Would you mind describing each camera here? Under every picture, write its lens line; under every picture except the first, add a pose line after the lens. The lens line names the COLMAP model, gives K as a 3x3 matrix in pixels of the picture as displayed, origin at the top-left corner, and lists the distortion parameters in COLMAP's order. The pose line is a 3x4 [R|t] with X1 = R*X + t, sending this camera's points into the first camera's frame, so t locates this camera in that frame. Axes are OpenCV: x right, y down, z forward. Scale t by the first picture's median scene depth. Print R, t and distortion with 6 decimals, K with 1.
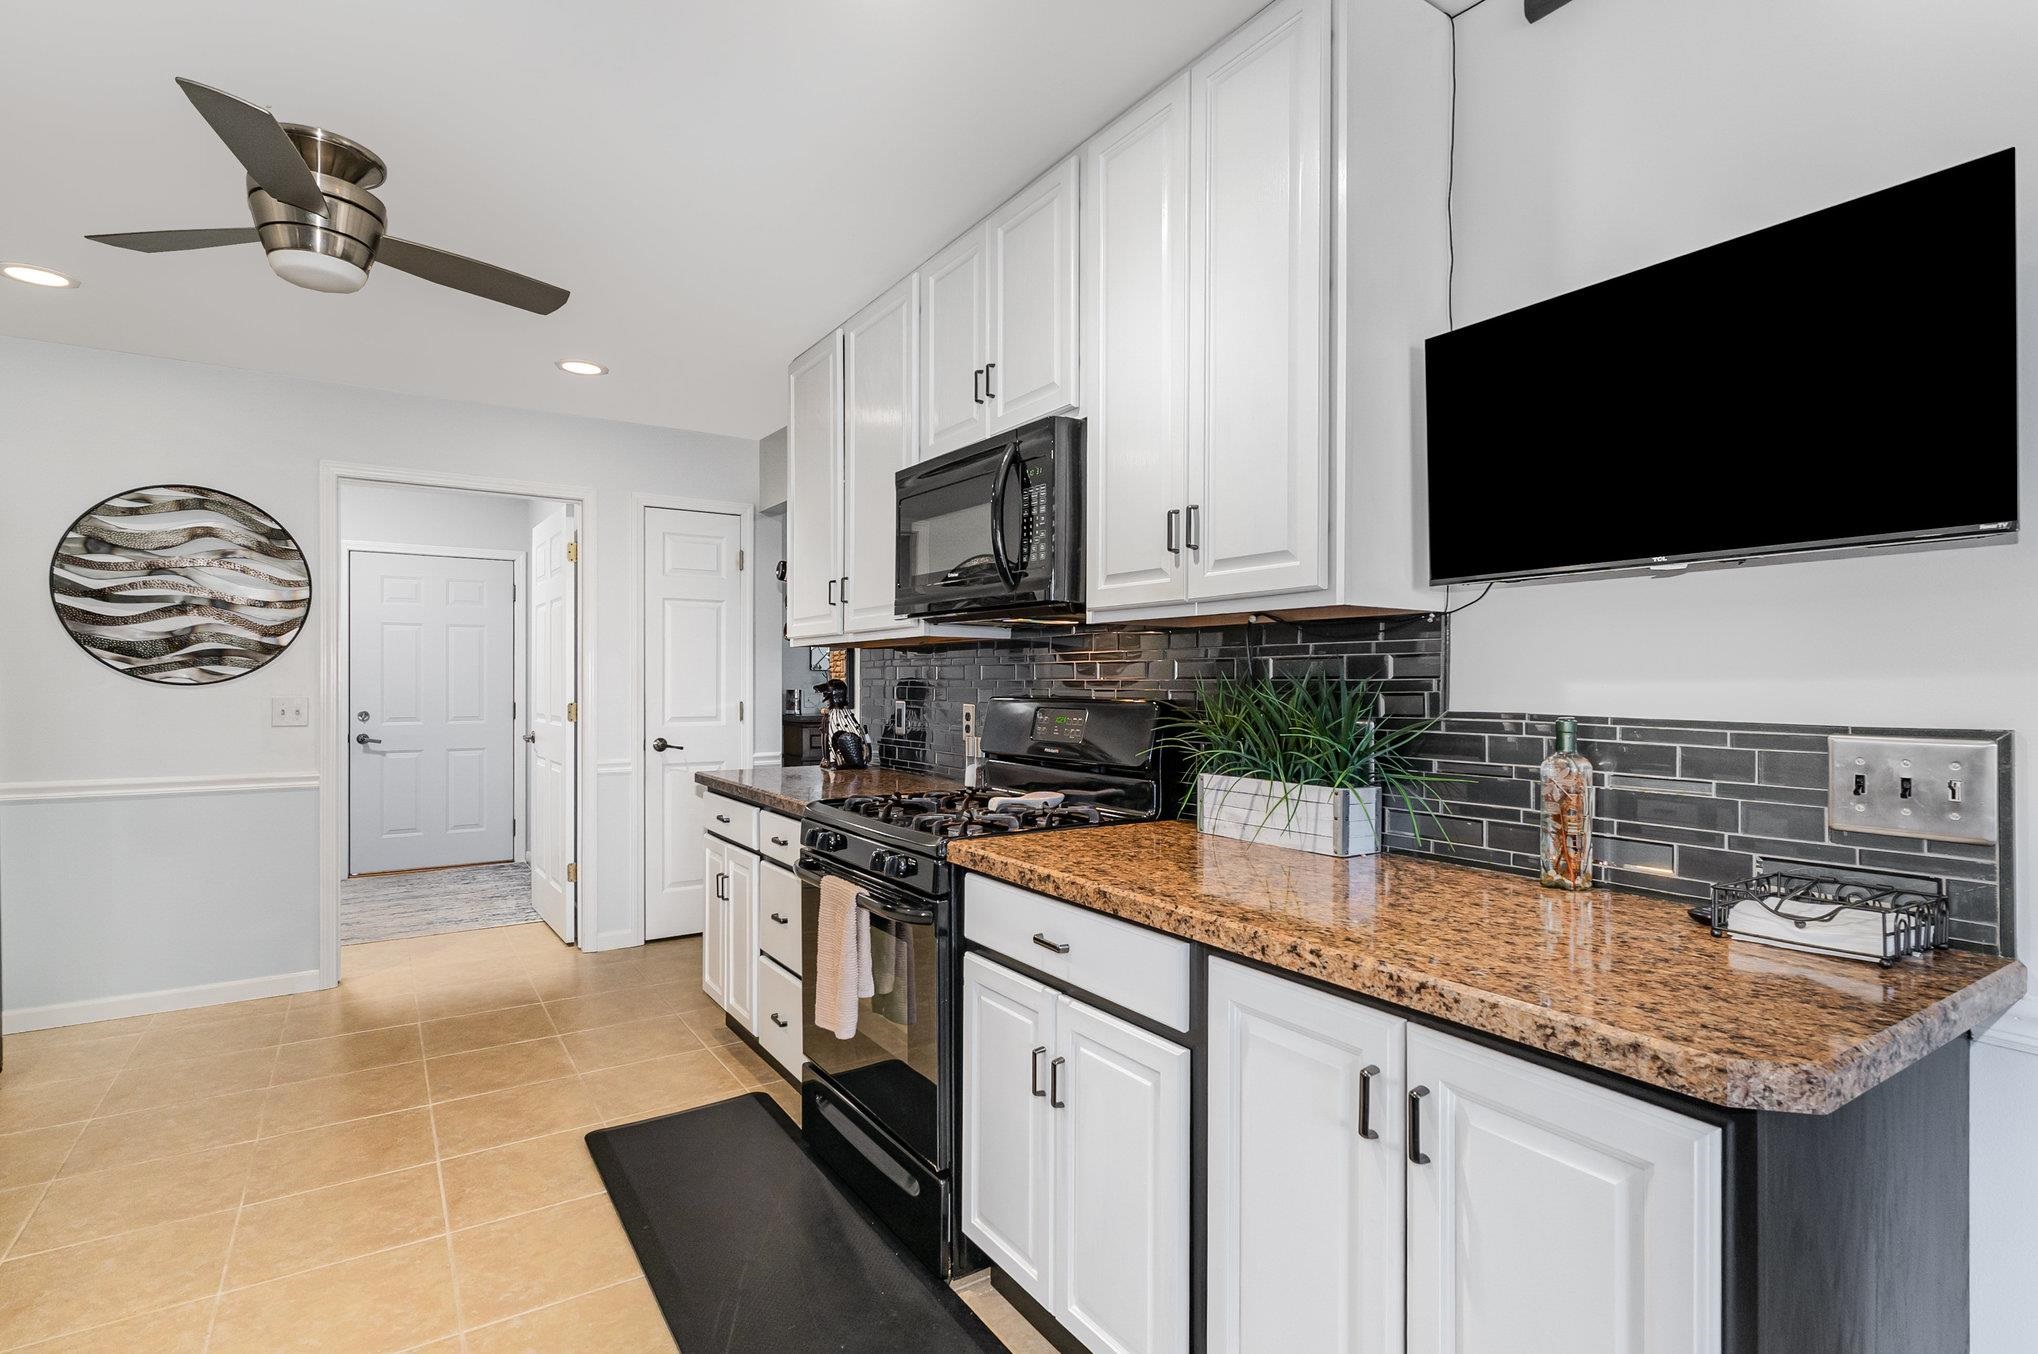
lens RADIAL K [[989.0, 0, 1006.1], [0, 989.0, 687.1], [0, 0, 1]] dist [0.002584, -0.000004]
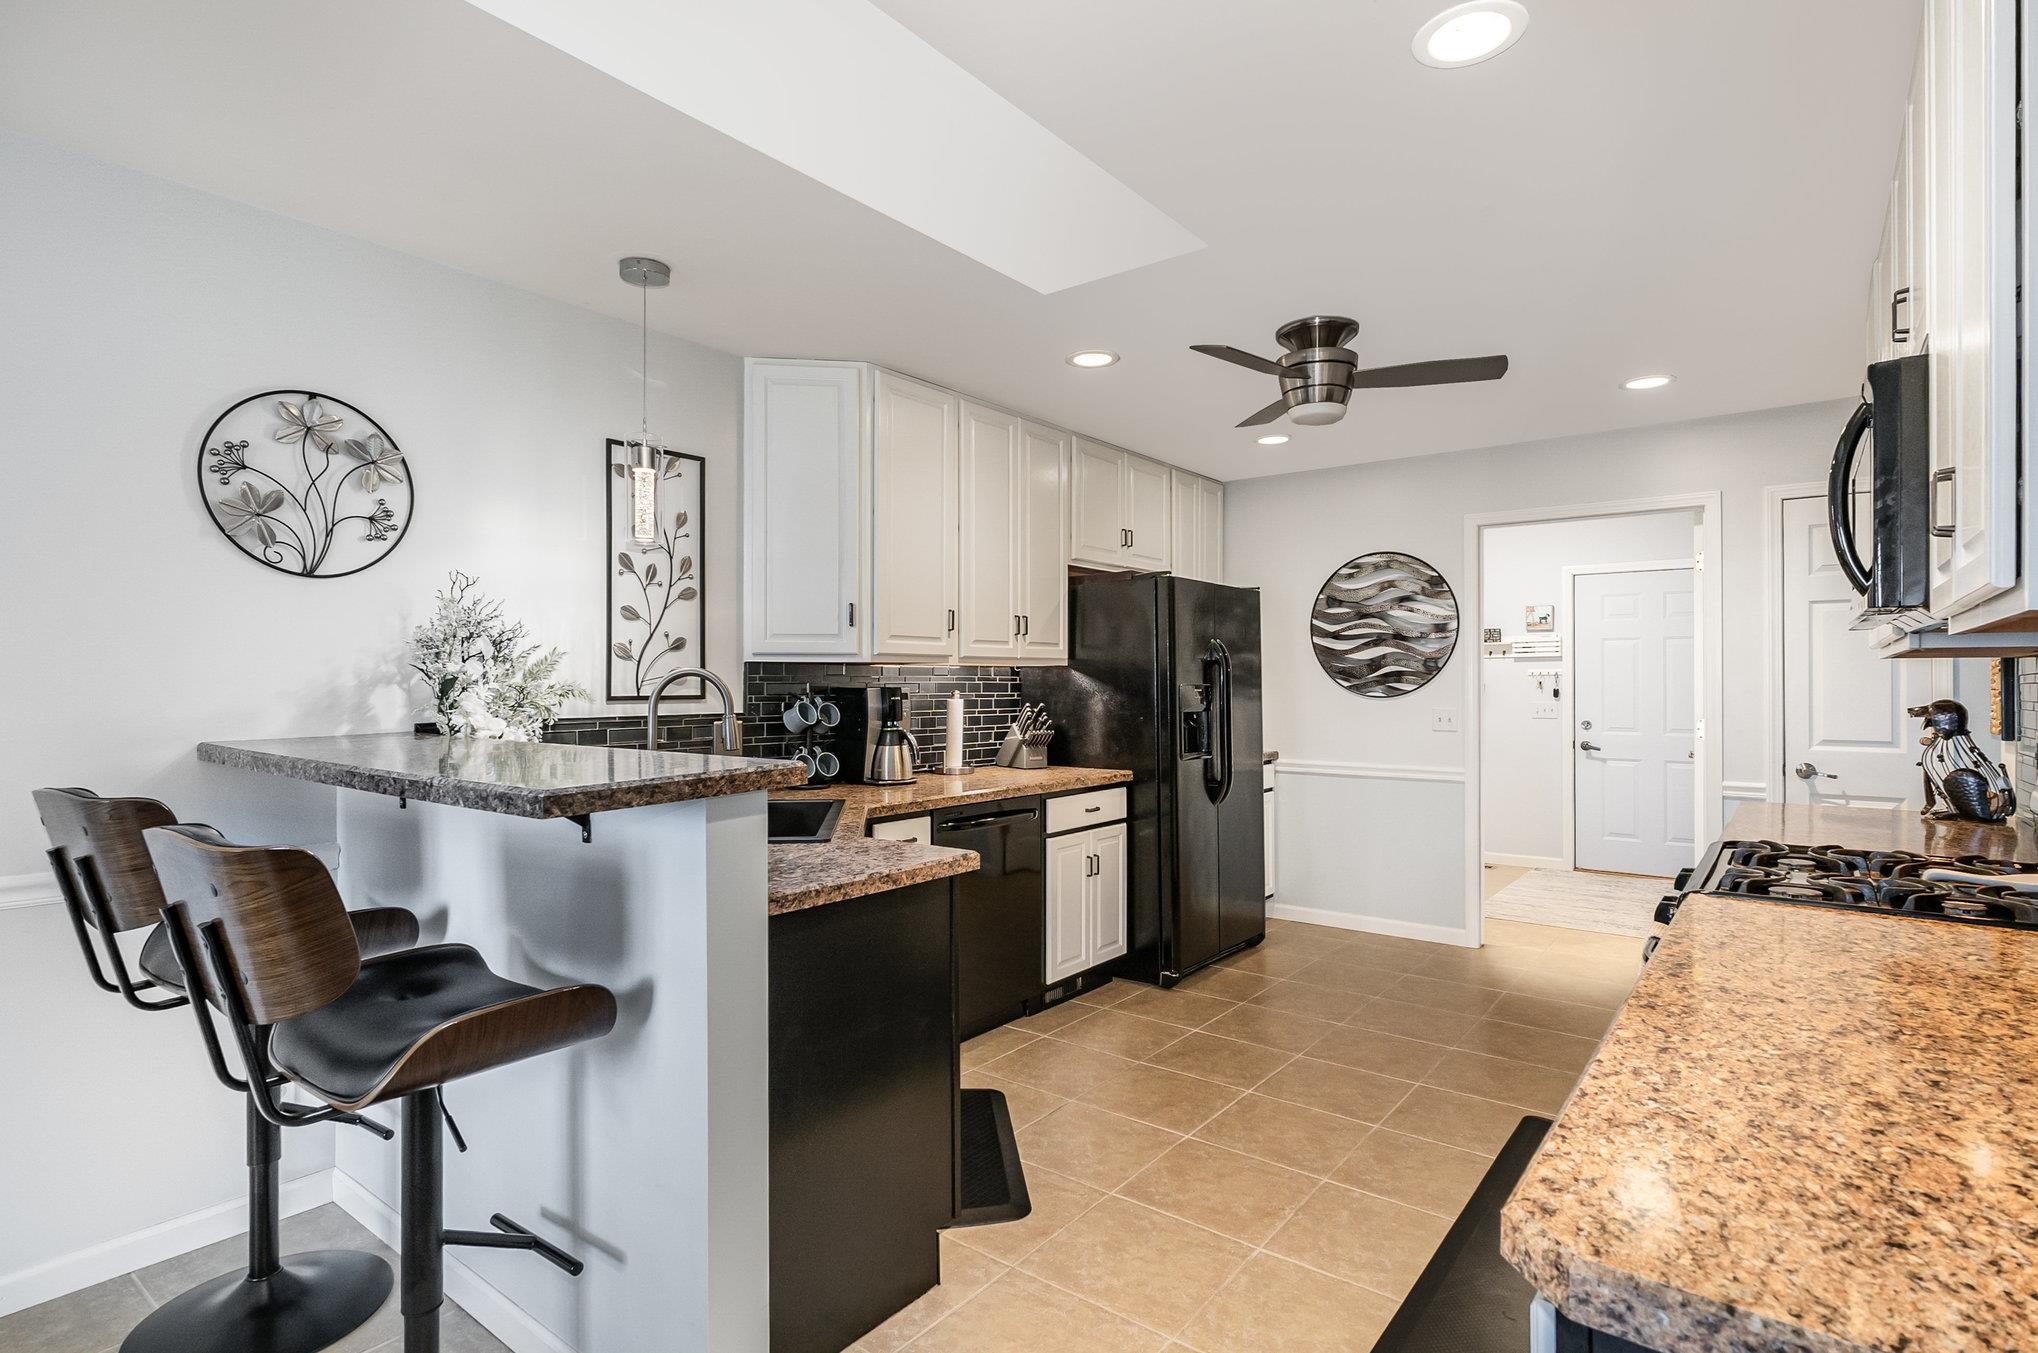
lens RADIAL K [[989.0, 0, 1015.1], [0, 989.0, 676.9], [0, 0, 1]] dist [0.002584, -0.000004]
pose [[0.328639, -0.007930, -0.944422, 0.312287], [-0.006708, 0.999920, -0.010731, -0.013023], [0.944432, 0.009862, 0.328559, 0.072669]]
